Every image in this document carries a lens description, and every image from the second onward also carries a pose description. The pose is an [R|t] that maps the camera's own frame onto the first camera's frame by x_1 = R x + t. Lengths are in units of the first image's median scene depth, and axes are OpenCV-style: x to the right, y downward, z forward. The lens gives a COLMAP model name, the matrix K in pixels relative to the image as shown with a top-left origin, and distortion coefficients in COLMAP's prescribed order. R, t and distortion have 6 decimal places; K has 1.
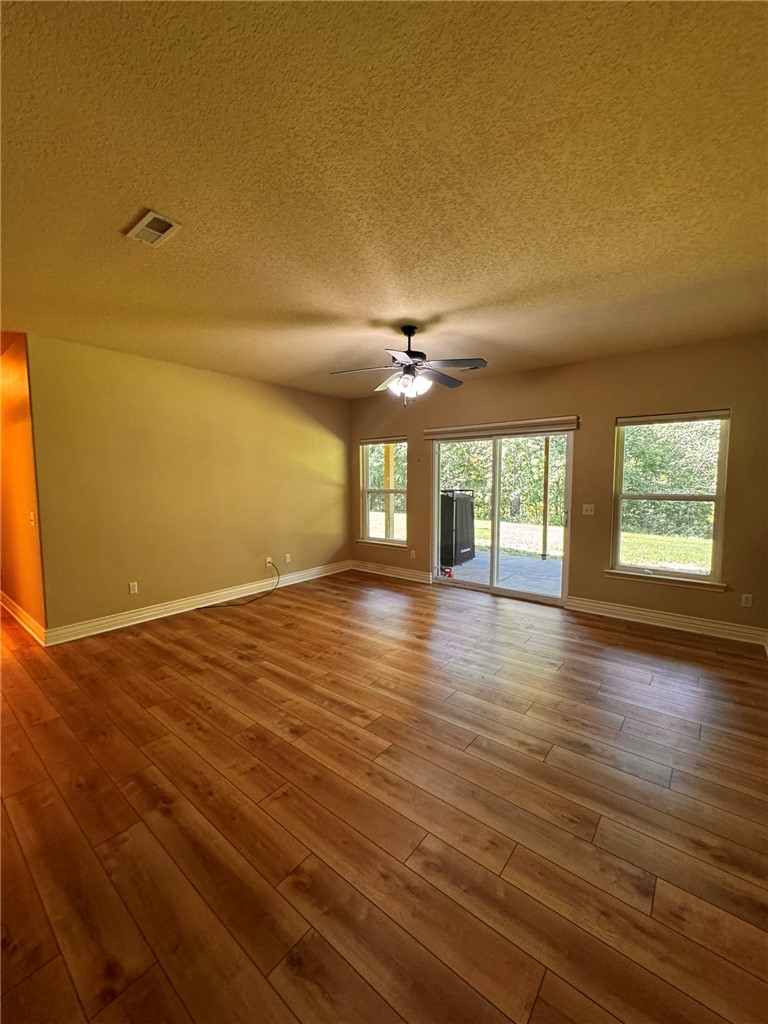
lens RADIAL K [[408.3, 0, 384.5], [0, 408.3, 510.4], [0, 0, 1]] dist [-0.006843, 0.000485]
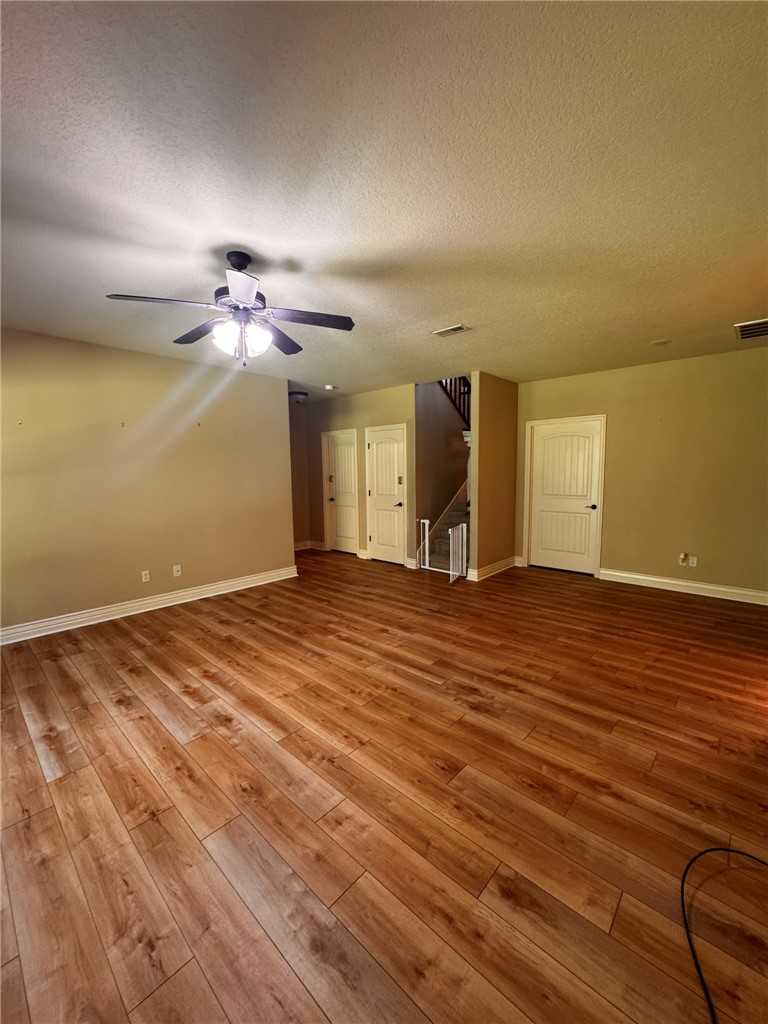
lens RADIAL K [[408.3, 0, 383.0], [0, 408.3, 513.6], [0, 0, 1]] dist [-0.006843, 0.000485]
pose [[-0.997650, 0.006442, 0.068216, -0.244613], [0.018737, 0.983273, 0.181172, -0.143472], [-0.065908, 0.182024, -0.981083, 1.869544]]
